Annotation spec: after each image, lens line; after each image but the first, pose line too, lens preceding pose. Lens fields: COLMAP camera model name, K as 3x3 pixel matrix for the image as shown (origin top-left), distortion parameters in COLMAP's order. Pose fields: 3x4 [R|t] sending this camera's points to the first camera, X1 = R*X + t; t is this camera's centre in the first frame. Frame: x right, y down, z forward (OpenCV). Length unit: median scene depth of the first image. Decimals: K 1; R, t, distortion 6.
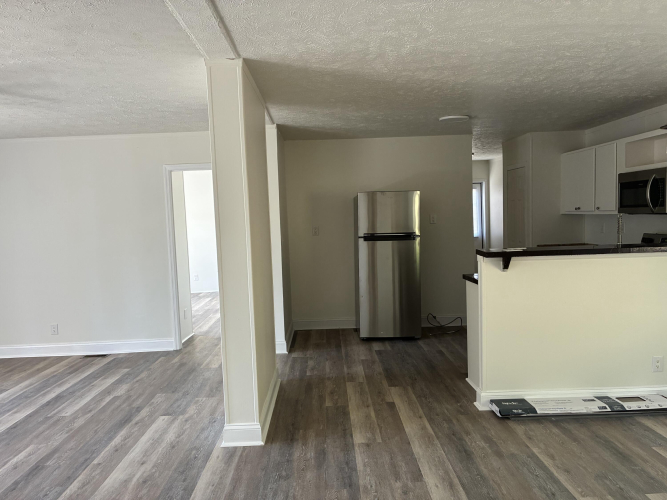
lens RADIAL K [[502.1, 0, 330.1], [0, 502.1, 251.9], [0, 0, 1]] dist [0.031754, -0.070027]
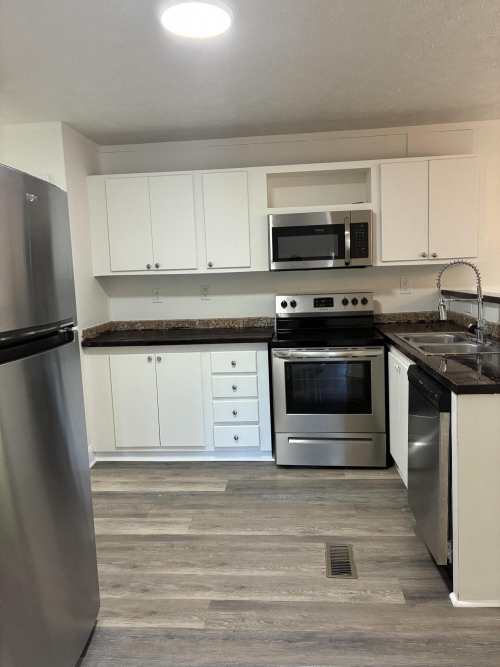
lens RADIAL K [[502.1, 0, 246.5], [0, 502.1, 324.8], [0, 0, 1]] dist [0.031754, -0.070027]
pose [[0.108686, -0.085501, 0.990392, -0.239252], [0.101471, 0.992044, 0.074508, -0.077467], [-0.988884, 0.092398, 0.116497, 1.368340]]
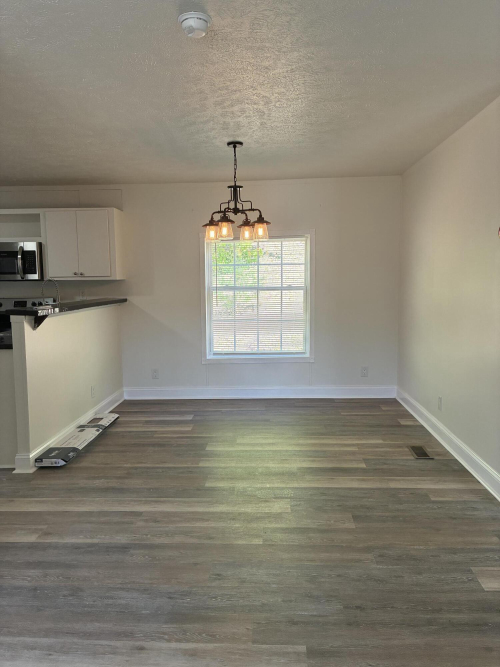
lens RADIAL K [[502.1, 0, 246.5], [0, 502.1, 324.8], [0, 0, 1]] dist [0.031754, -0.070027]
pose [[0.069225, -0.068671, 0.995235, -0.660904], [0.077874, 0.994956, 0.063235, -0.006359], [-0.994557, 0.073126, 0.074223, 0.496330]]
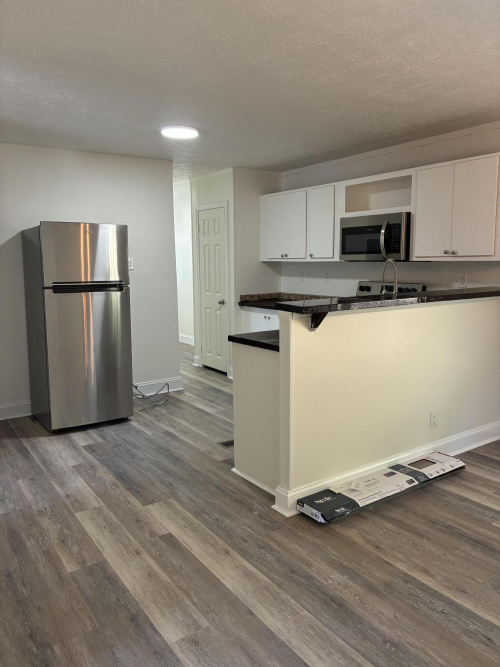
lens RADIAL K [[502.1, 0, 246.5], [0, 502.1, 324.8], [0, 0, 1]] dist [0.031754, -0.070027]
pose [[0.829183, -0.050758, 0.556668, -0.162736], [0.023023, 0.998125, 0.056716, -0.017419], [-0.558503, -0.034212, 0.828797, 0.429962]]
